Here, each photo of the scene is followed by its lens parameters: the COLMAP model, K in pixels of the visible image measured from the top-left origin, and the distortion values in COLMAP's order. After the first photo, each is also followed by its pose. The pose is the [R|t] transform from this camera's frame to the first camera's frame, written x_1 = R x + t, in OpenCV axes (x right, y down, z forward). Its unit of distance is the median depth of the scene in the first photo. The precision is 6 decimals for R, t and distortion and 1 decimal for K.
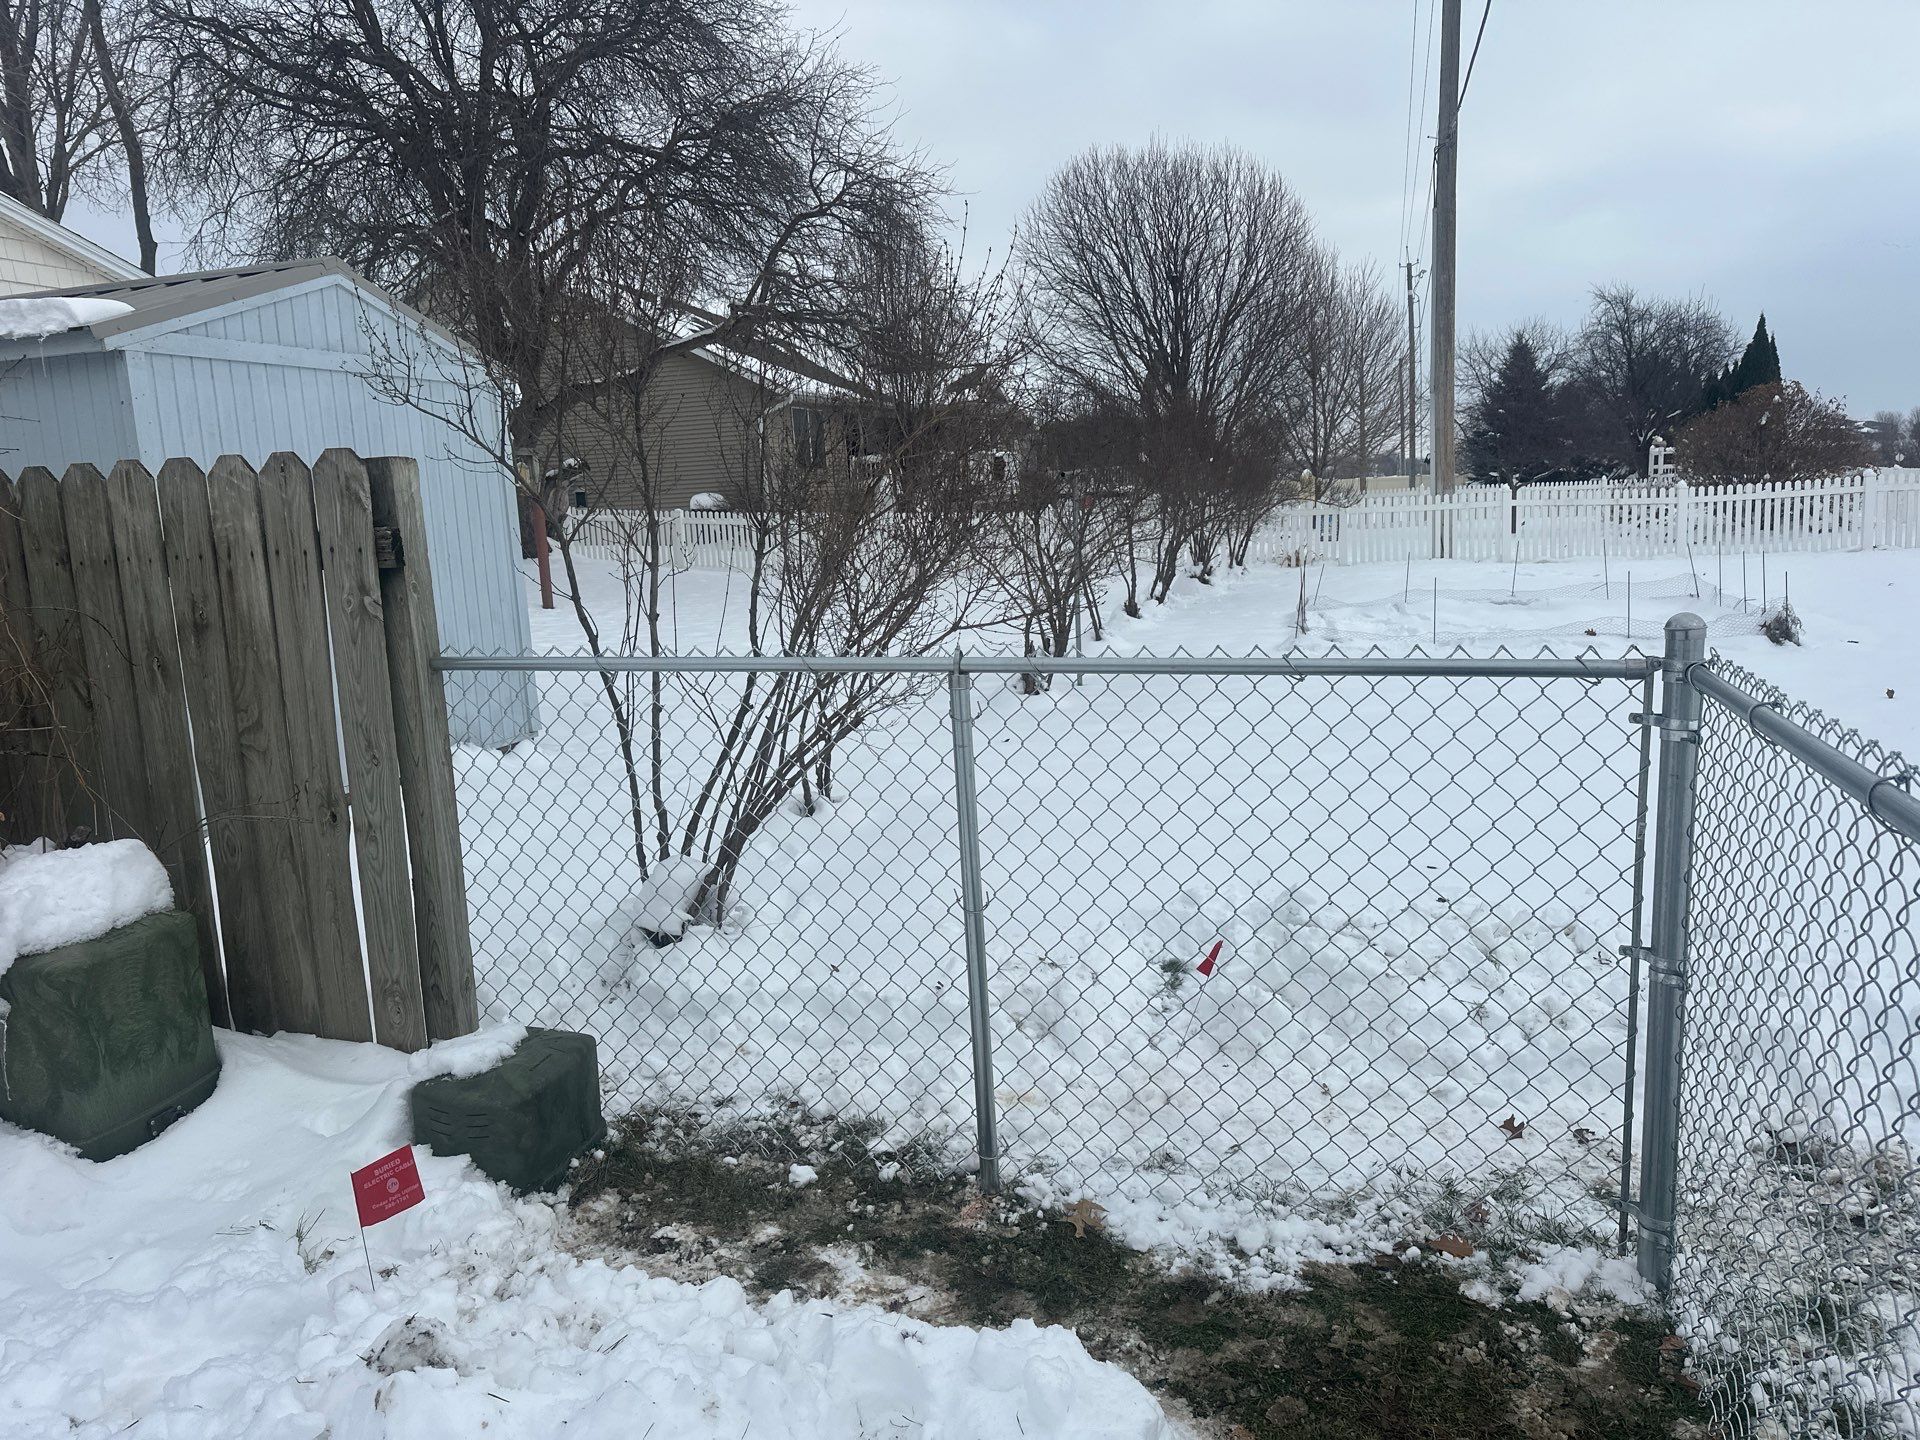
lens RADIAL K [[1335.0, 0, 951.3], [0, 1335.0, 717.5], [0, 0, 1]] dist [0.098756, -0.127331]
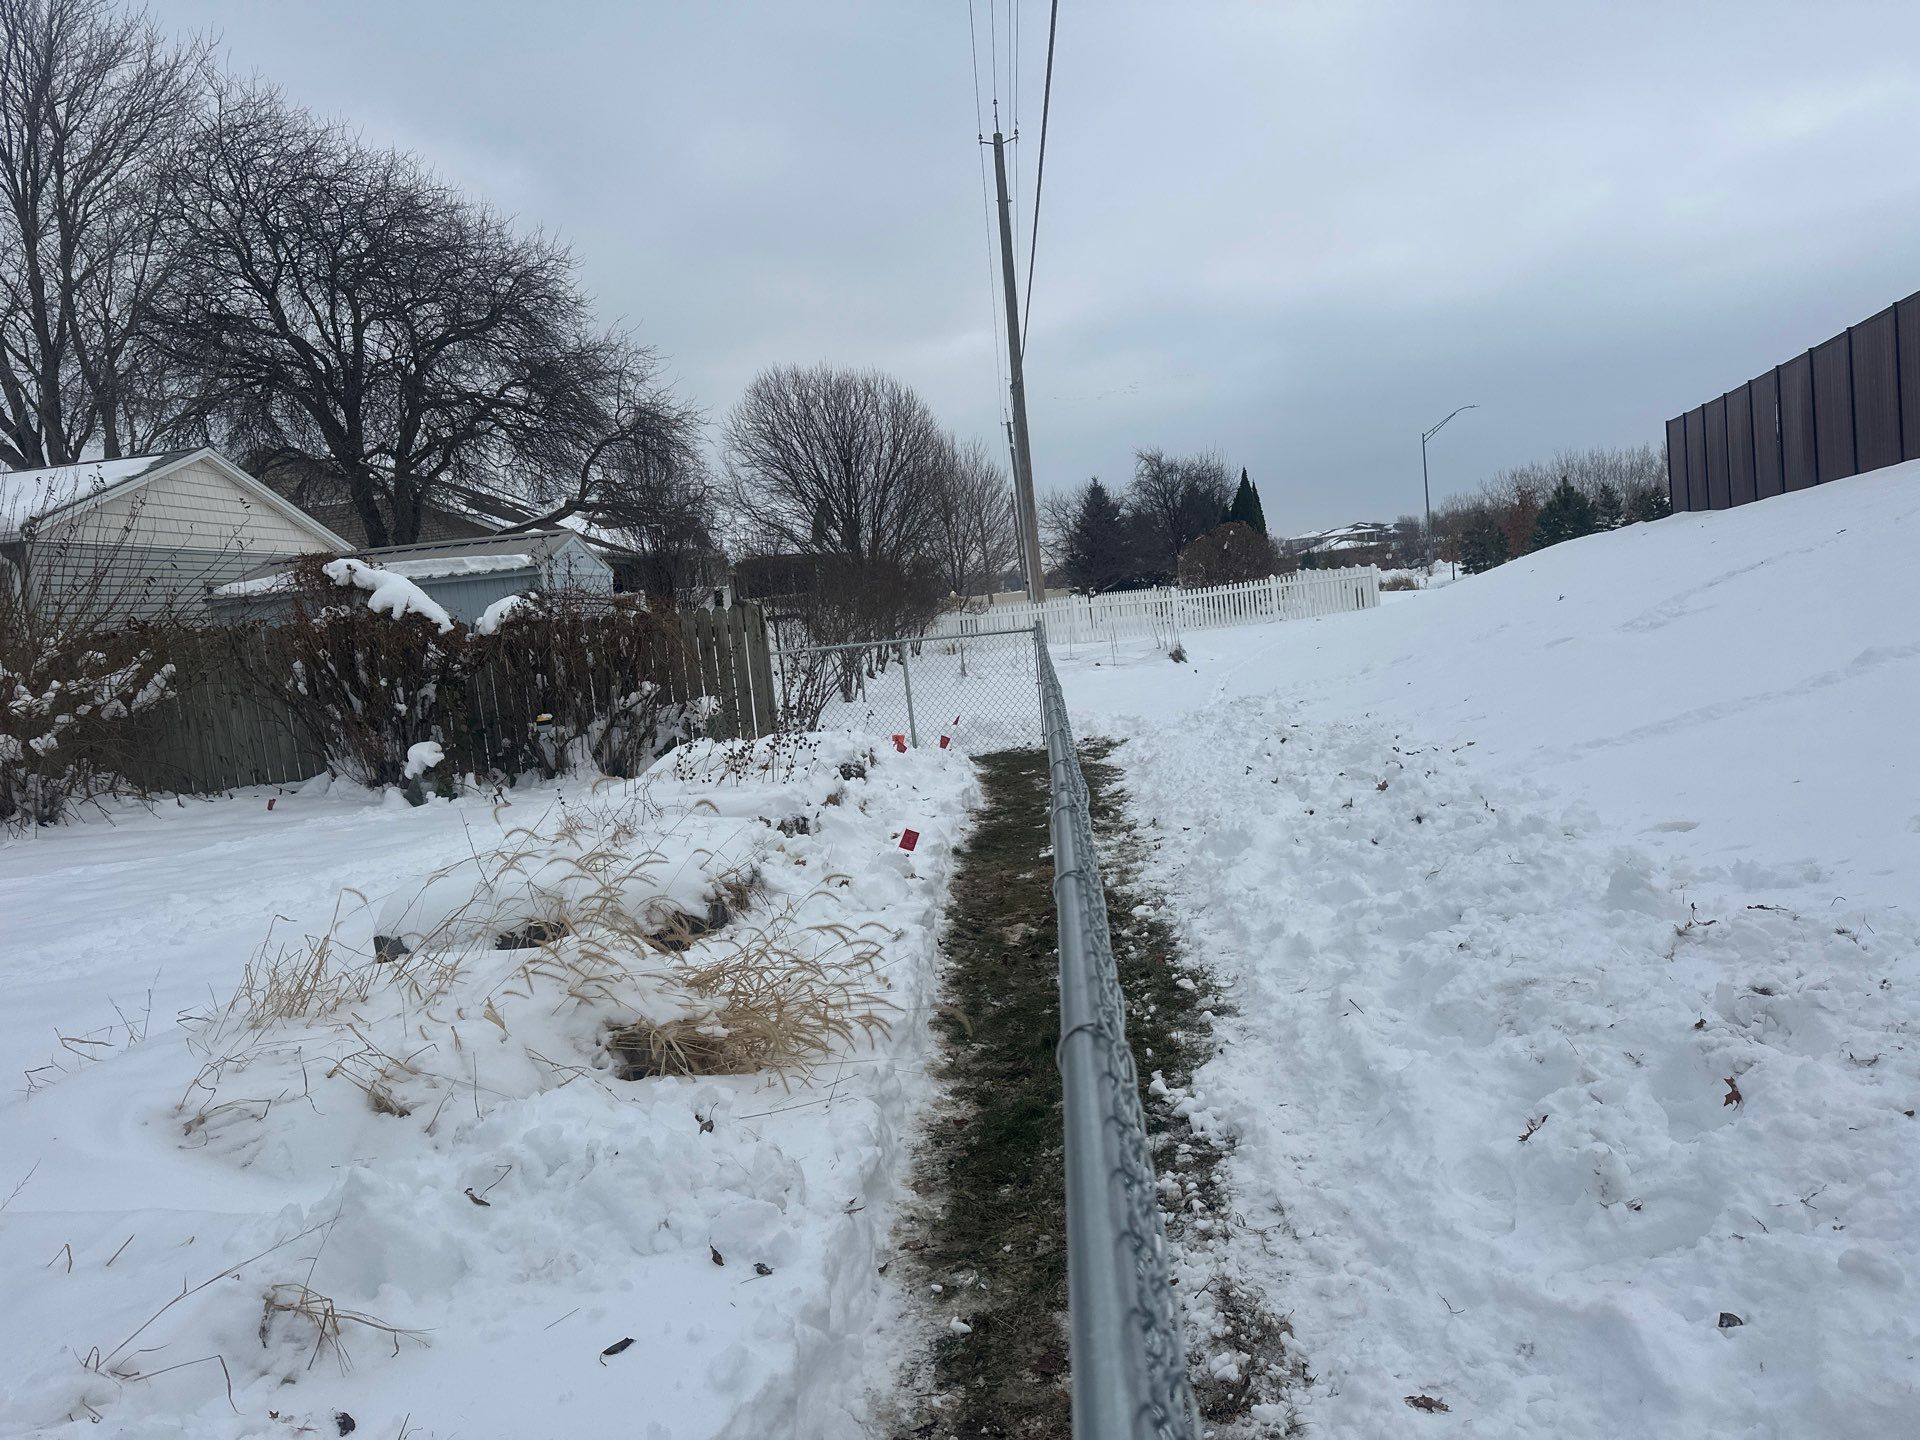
lens RADIAL K [[1329.5, 0, 954.4], [0, 1329.5, 719.8], [0, 0, 1]] dist [0.173940, -0.318743]
pose [[0.964259, -0.076163, 0.253780, -0.087524], [0.098805, 0.992070, -0.077681, 0.052765], [-0.245851, 0.099980, 0.964138, -0.300142]]
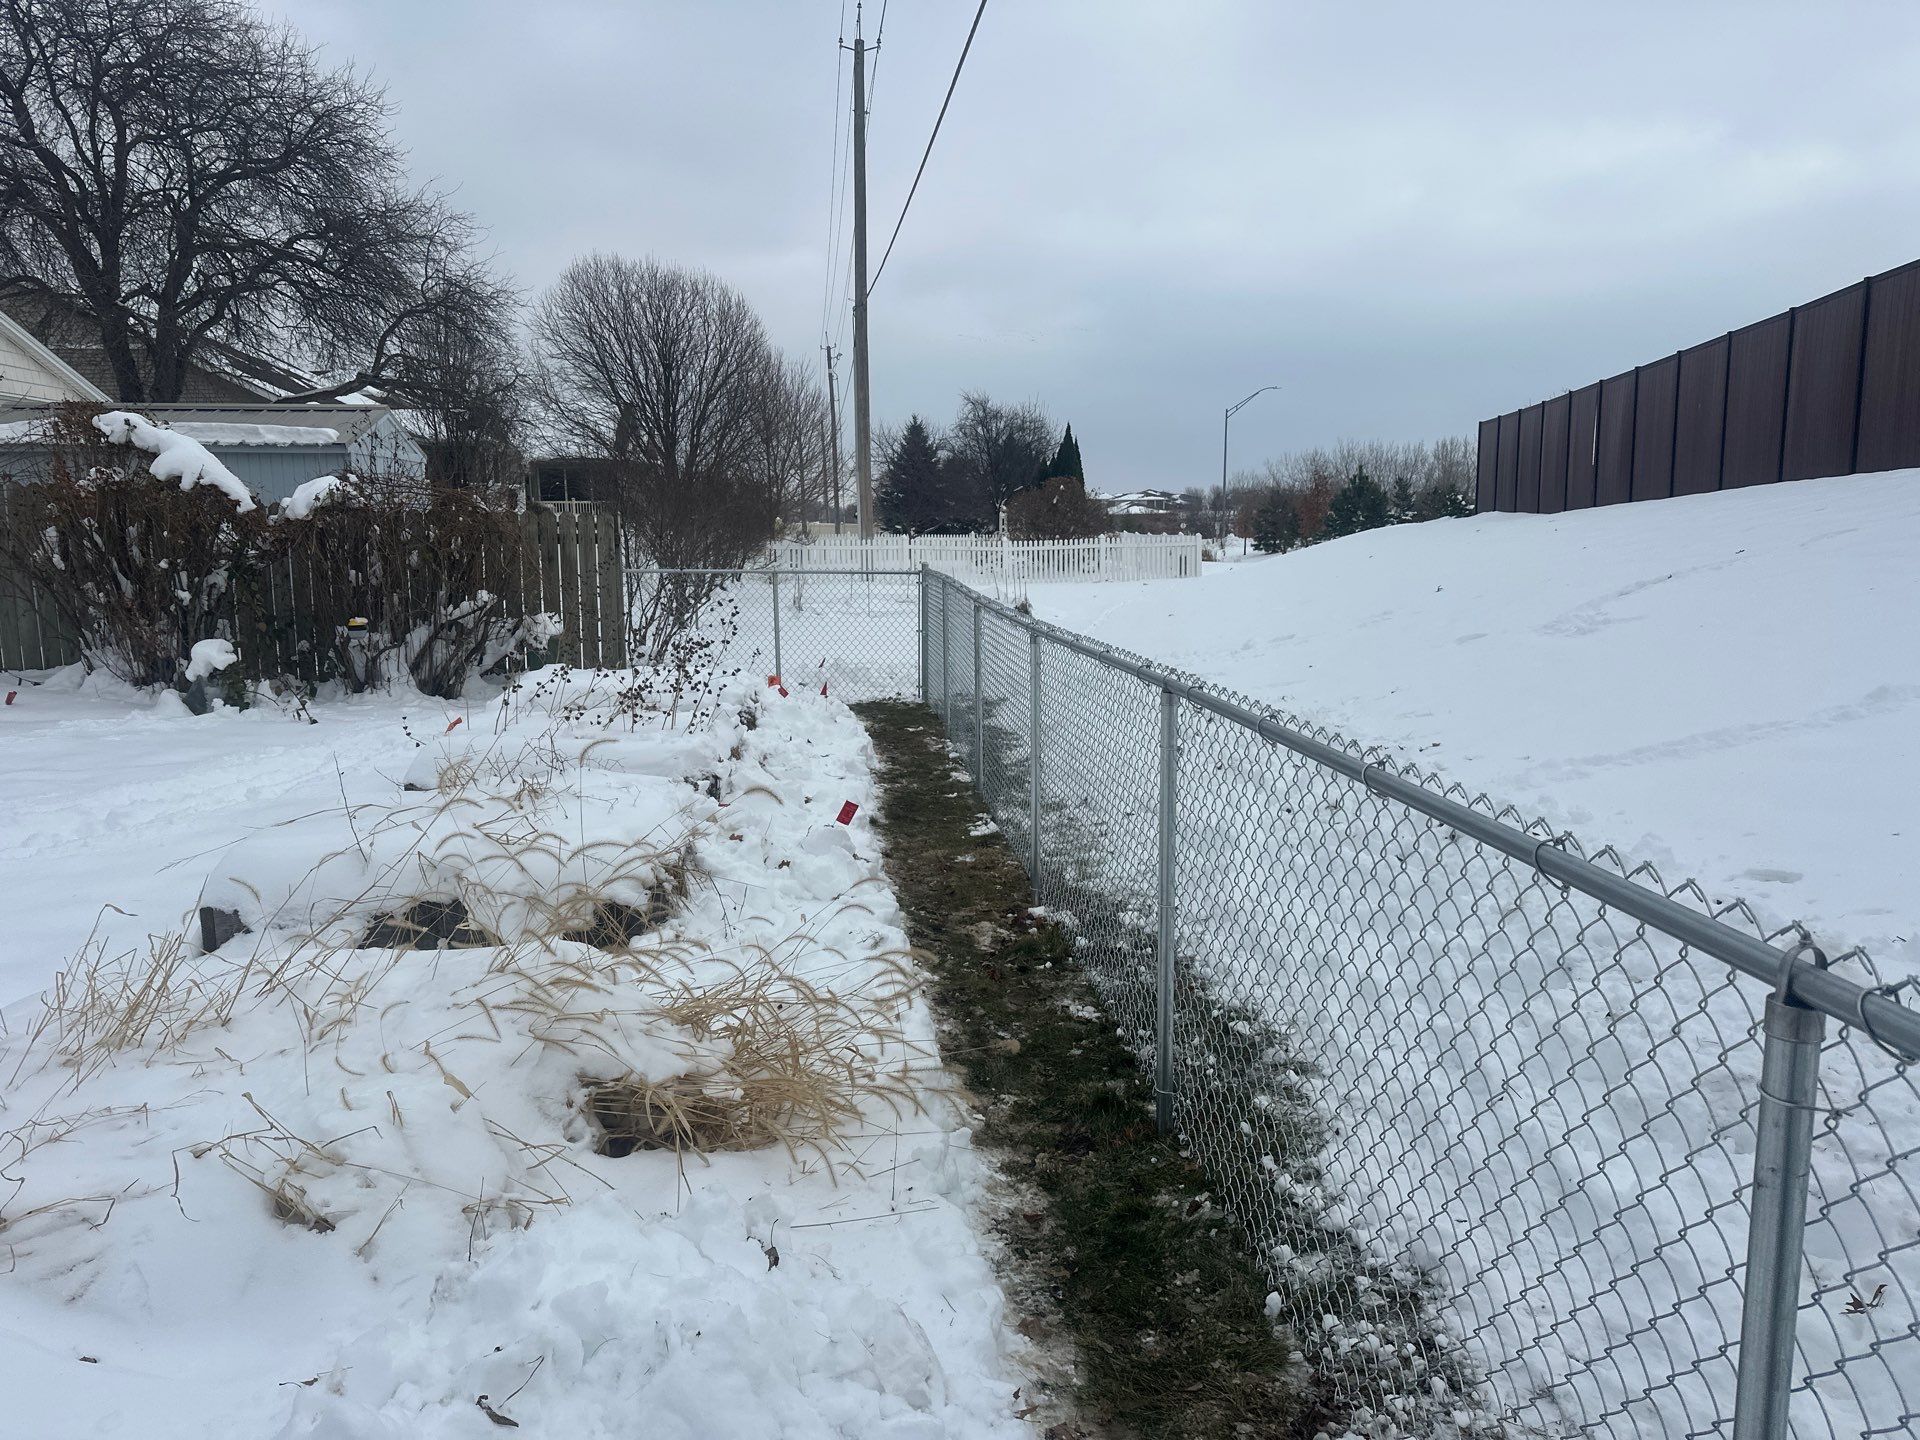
lens RADIAL K [[1335.0, 0, 951.3], [0, 1335.0, 717.5], [0, 0, 1]] dist [0.098756, -0.127331]
pose [[0.915259, -0.015773, 0.402558, -0.102645], [0.026694, 0.999412, -0.021534, 0.045725], [-0.401982, 0.030455, 0.915141, -0.265492]]
